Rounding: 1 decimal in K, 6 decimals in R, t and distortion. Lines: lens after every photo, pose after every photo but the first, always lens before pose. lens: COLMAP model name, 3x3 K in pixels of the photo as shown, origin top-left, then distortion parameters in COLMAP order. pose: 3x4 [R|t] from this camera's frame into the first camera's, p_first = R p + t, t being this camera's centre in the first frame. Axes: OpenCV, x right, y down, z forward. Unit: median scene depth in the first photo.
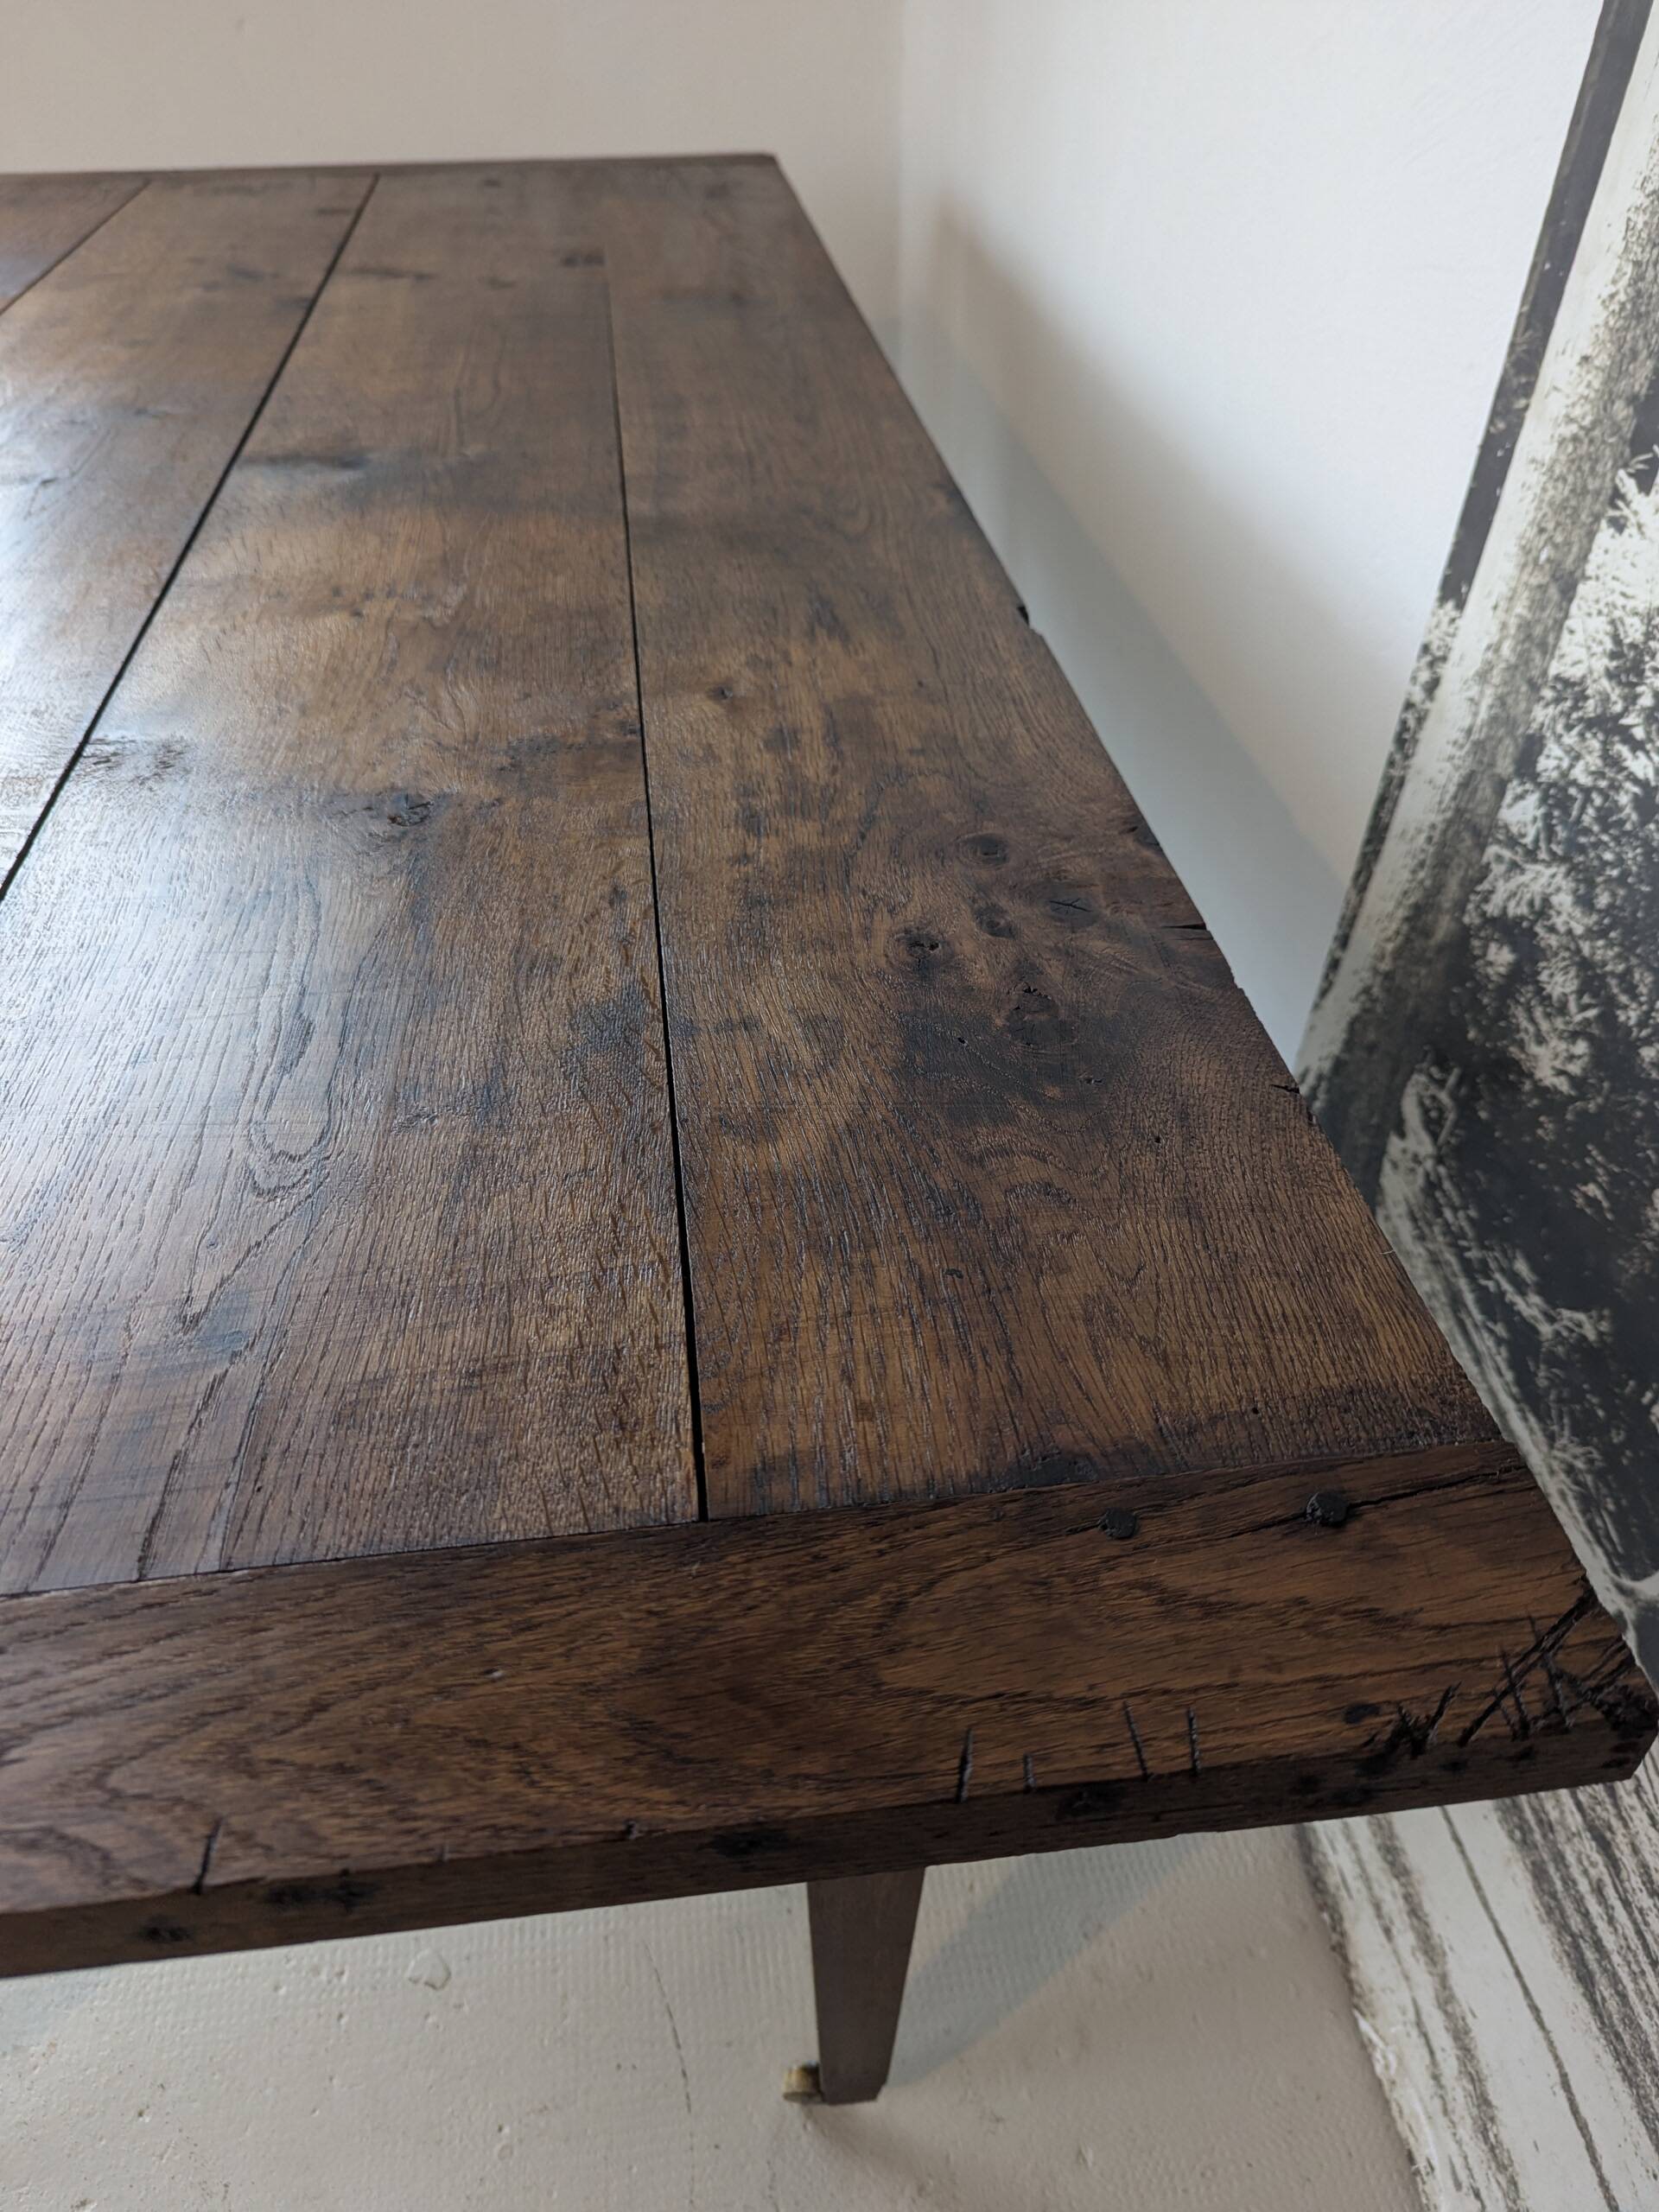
lens RADIAL K [[1592.0, 0, 828.2], [0, 1592.0, 1118.8], [0, 0, 1]] dist [0.026630, -0.025085]
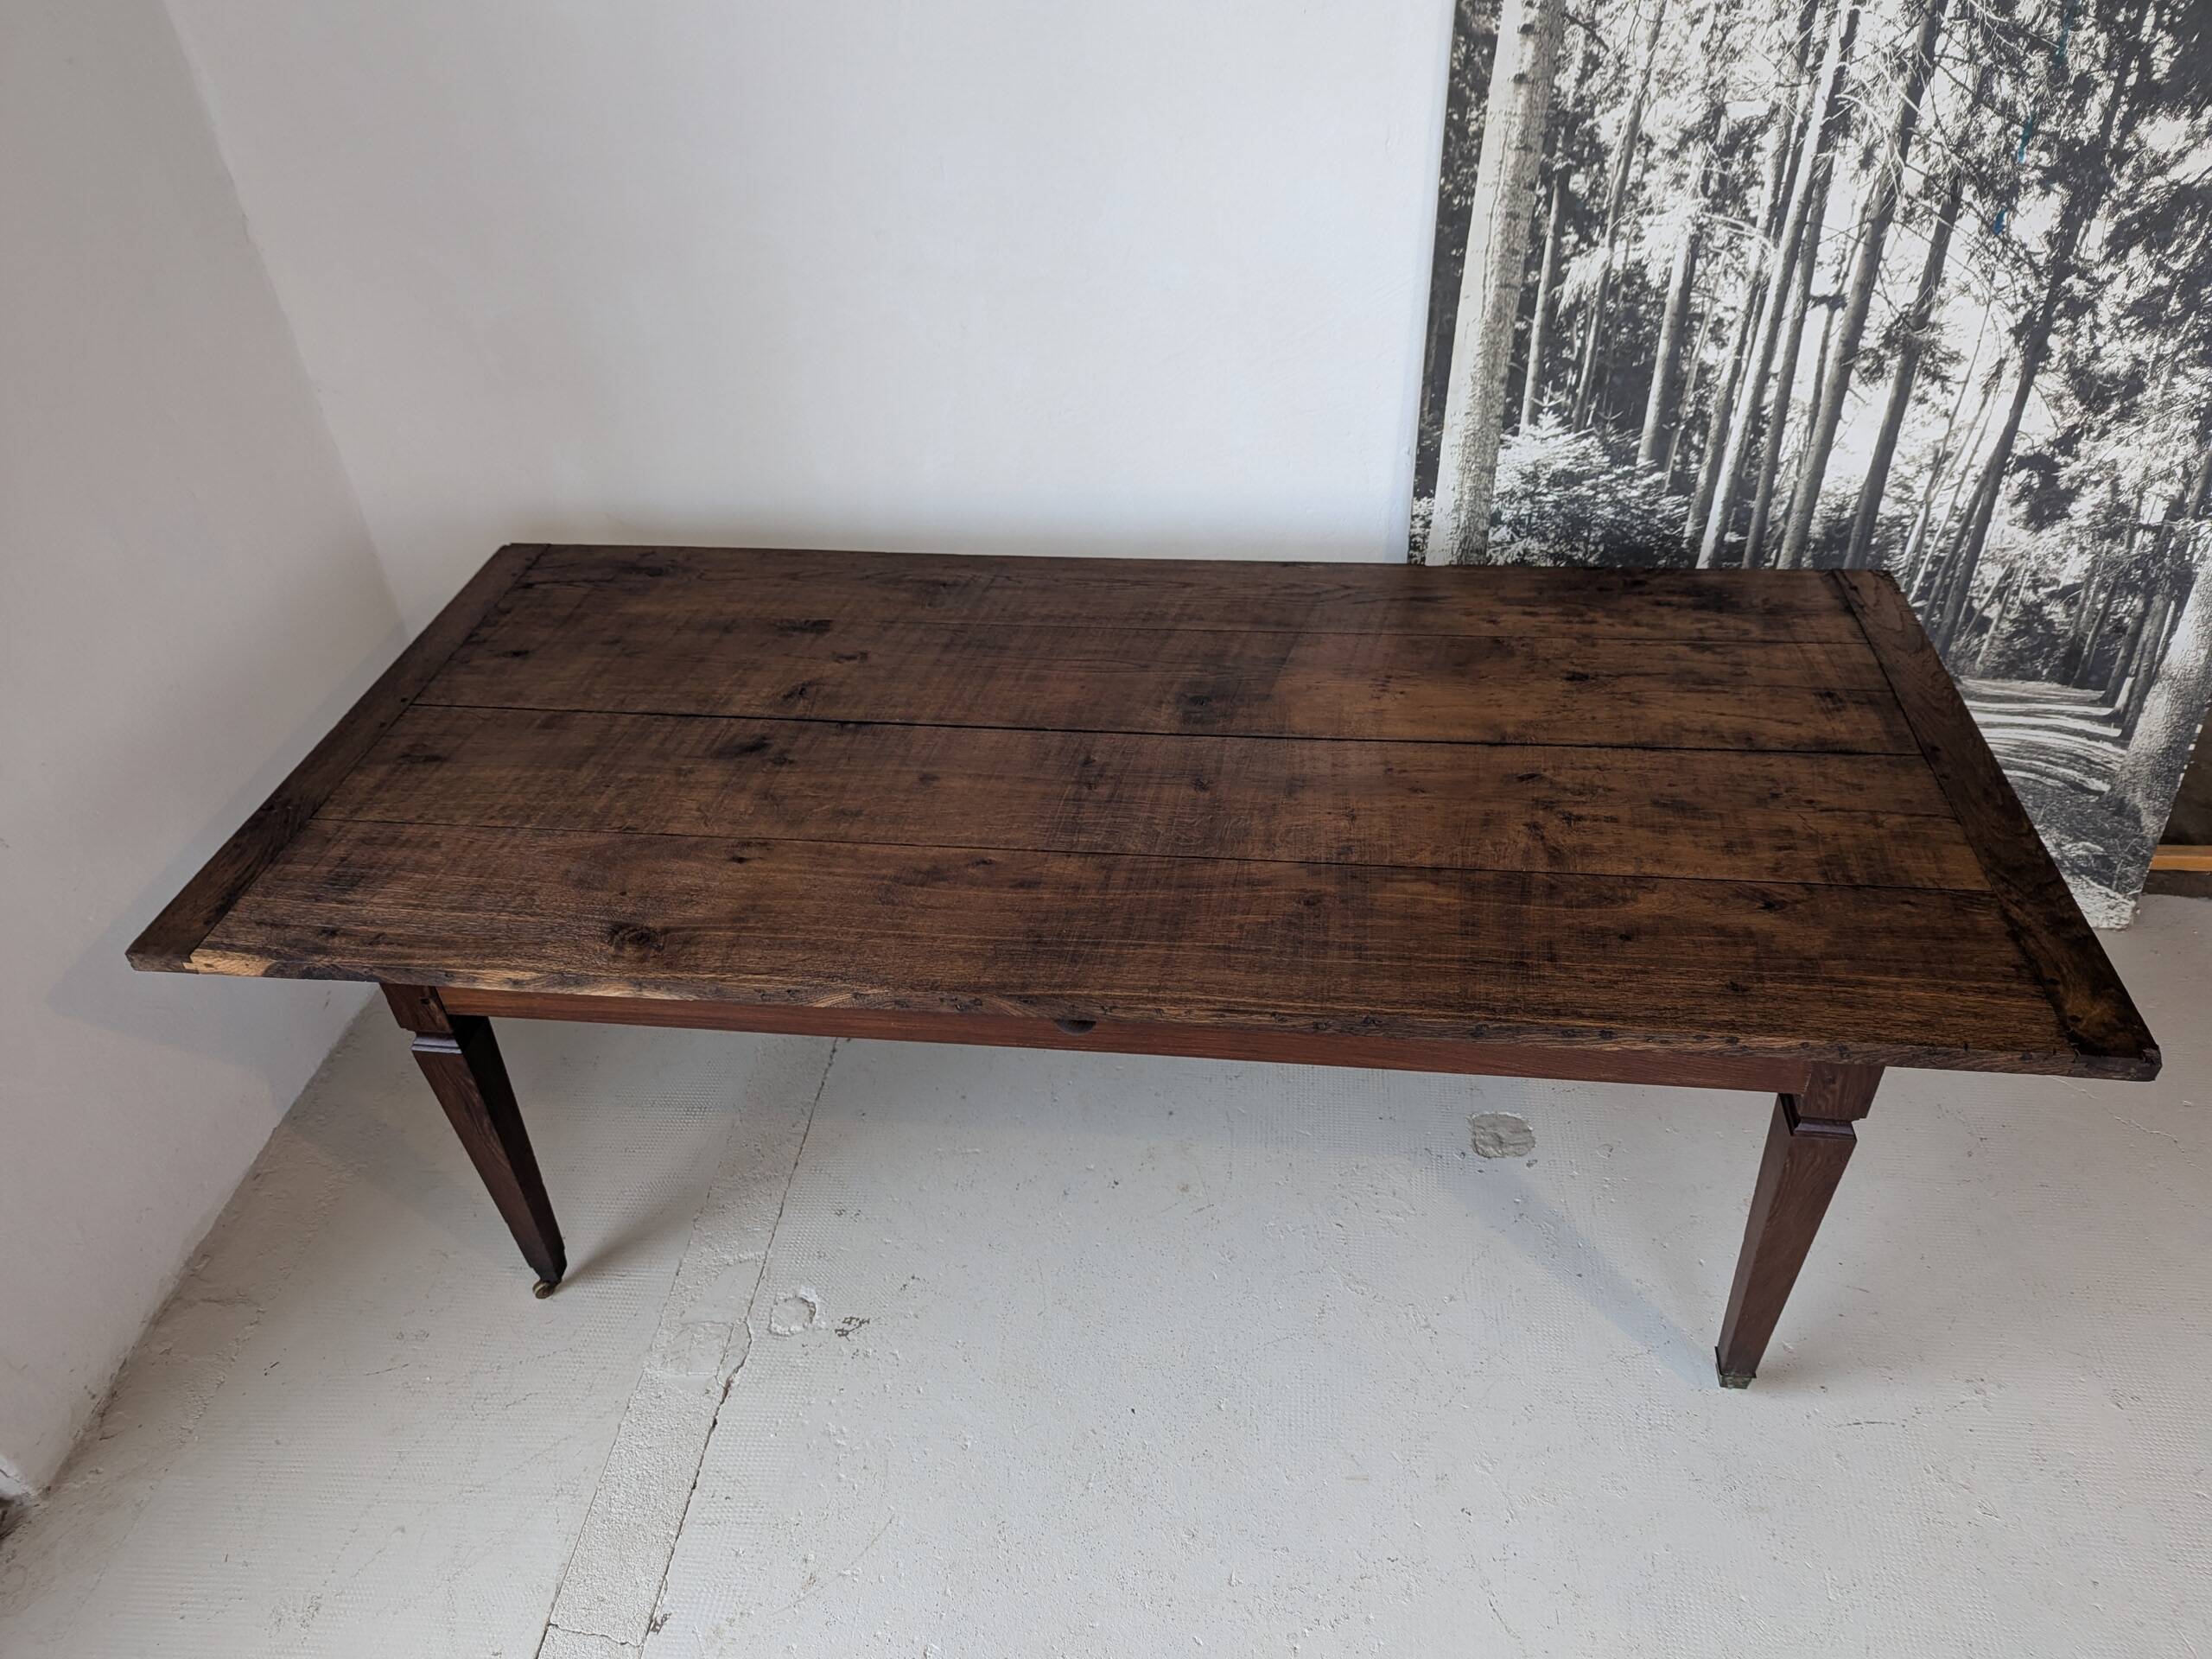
lens RADIAL K [[1562.1, 0, 1116.3], [0, 1562.1, 848.0], [0, 0, 1]] dist [0.051056, -0.045456]
pose [[0.242916, -0.600814, 0.761587, -3.281489], [0.648307, 0.684566, 0.333268, -1.711028], [-0.721589, 0.412786, 0.555803, 0.114628]]
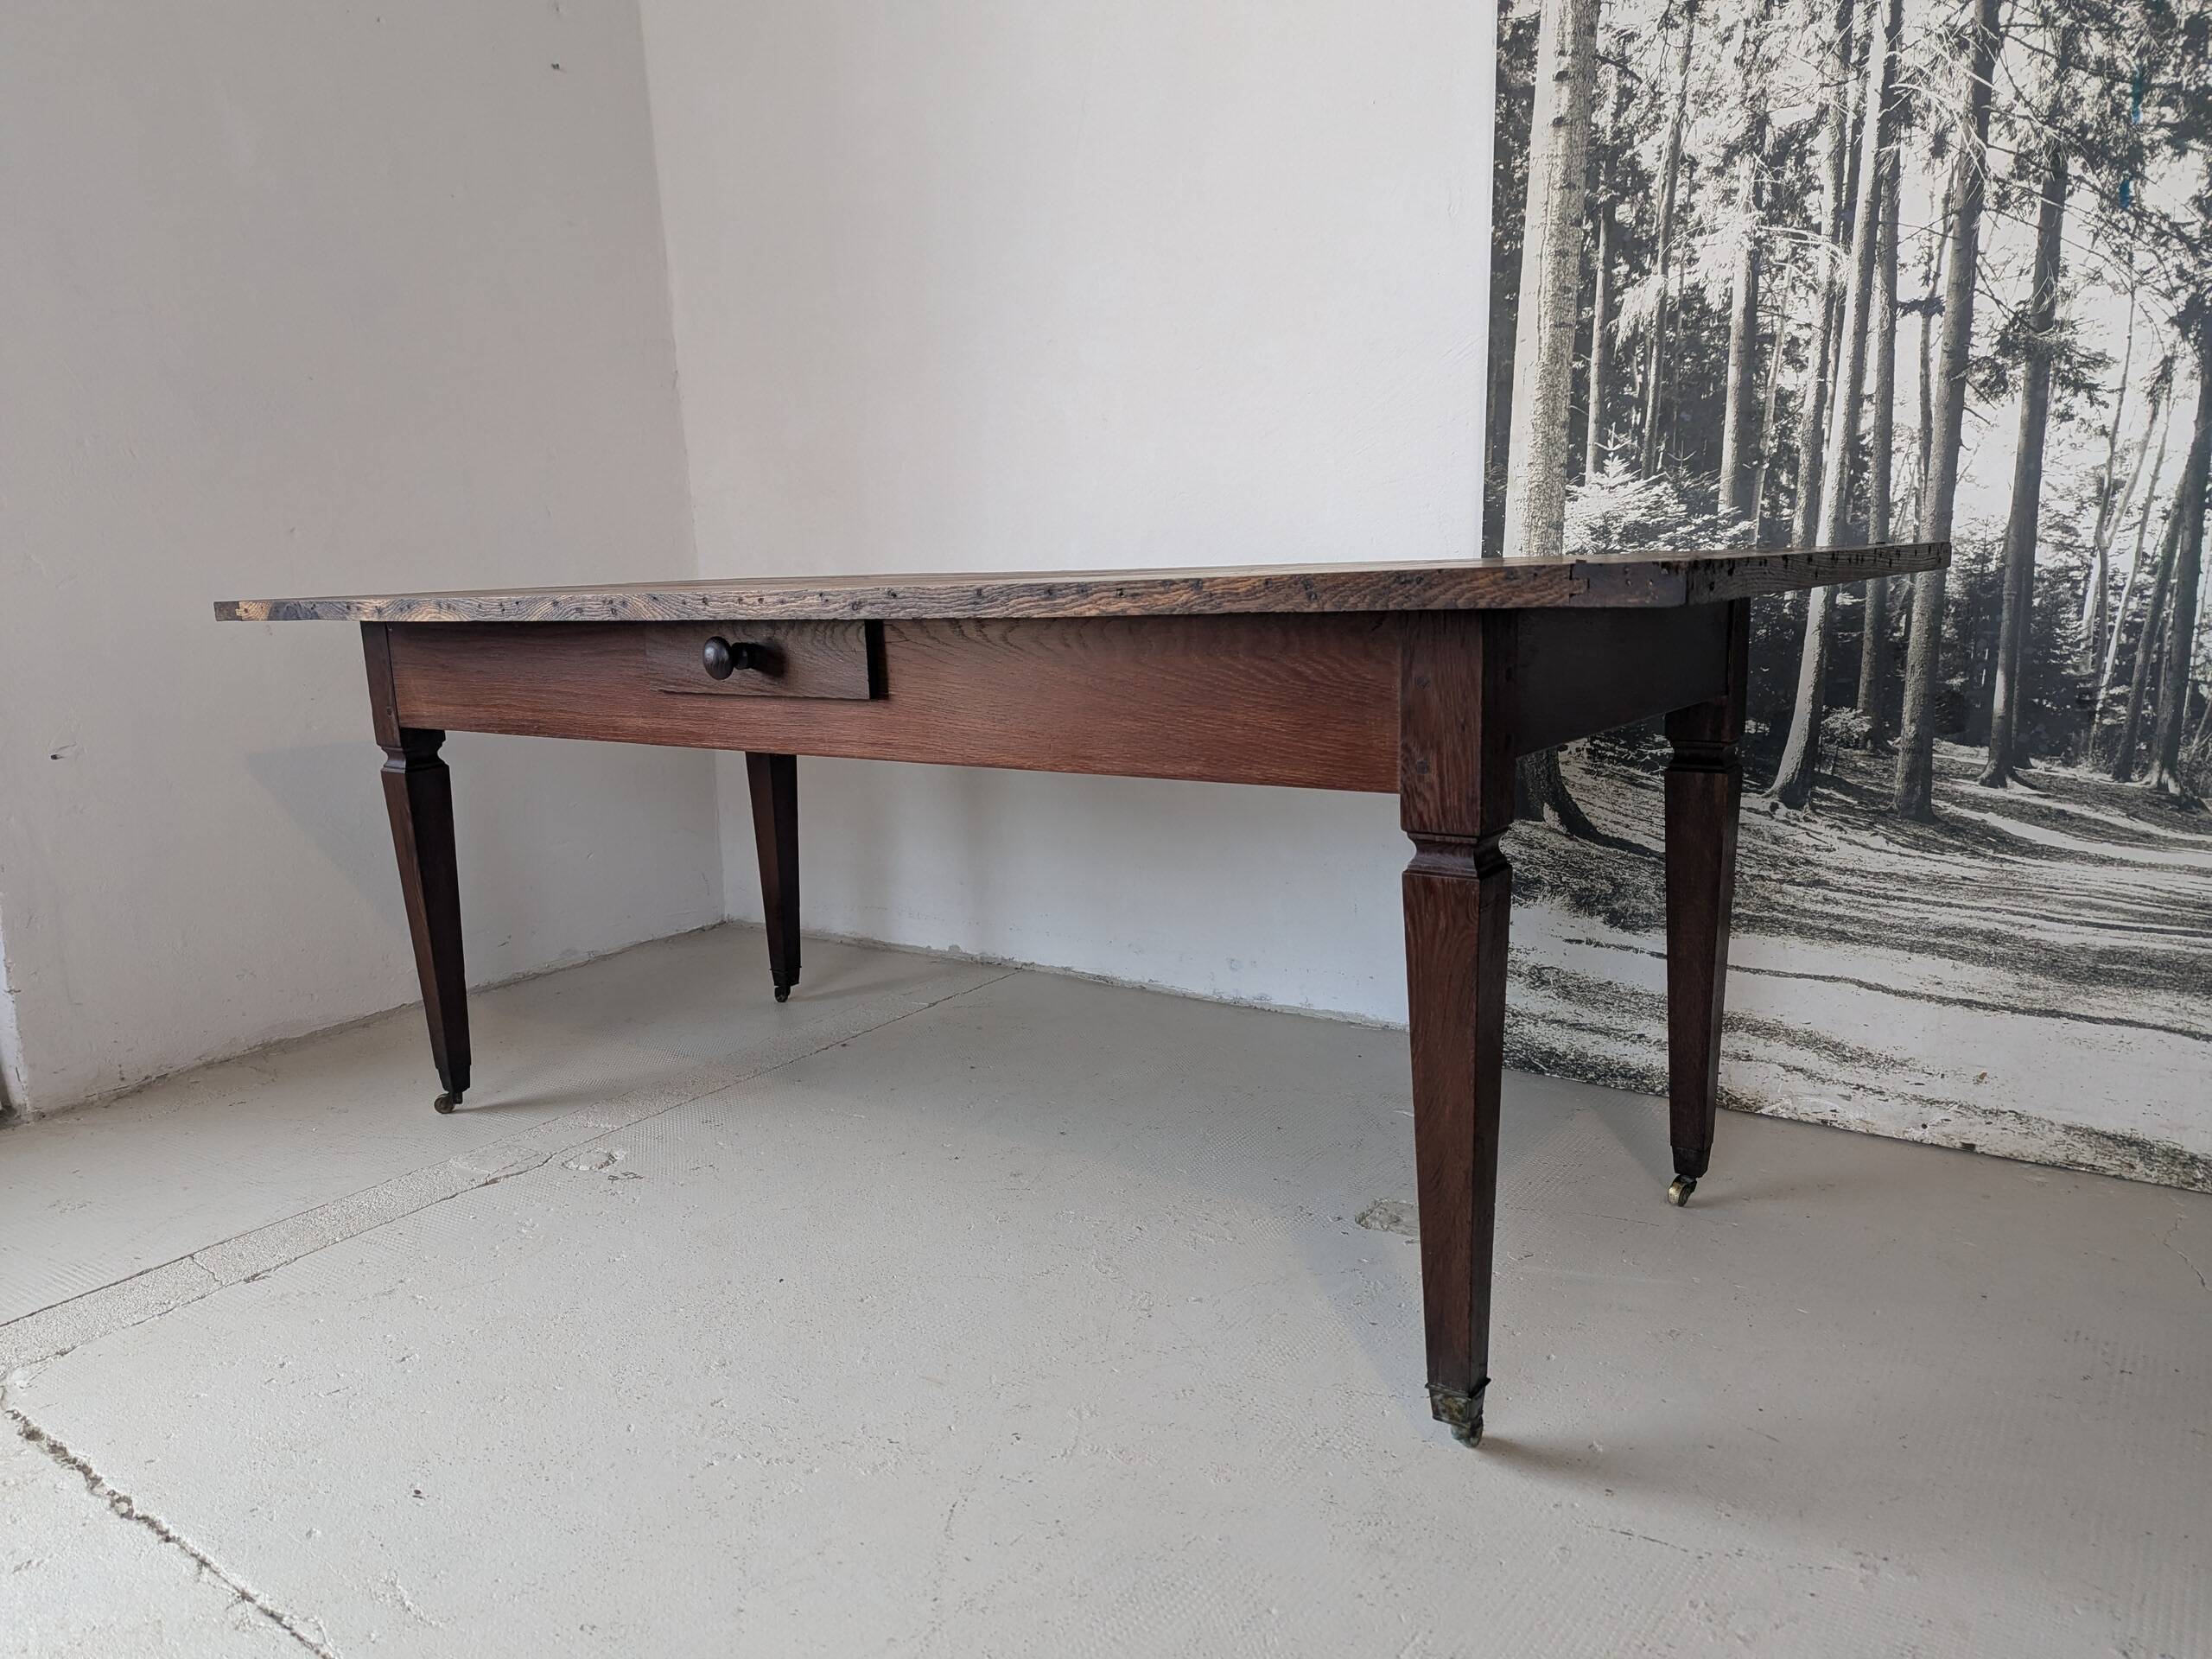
lens RADIAL K [[1562.1, 0, 1069.1], [0, 1562.1, 839.5], [0, 0, 1]] dist [0.051056, -0.045456]
pose [[0.702379, -0.150731, 0.695661, -2.943413], [0.479200, 0.822805, -0.305548, 0.779448], [-0.526338, 0.547971, 0.650151, -0.152447]]
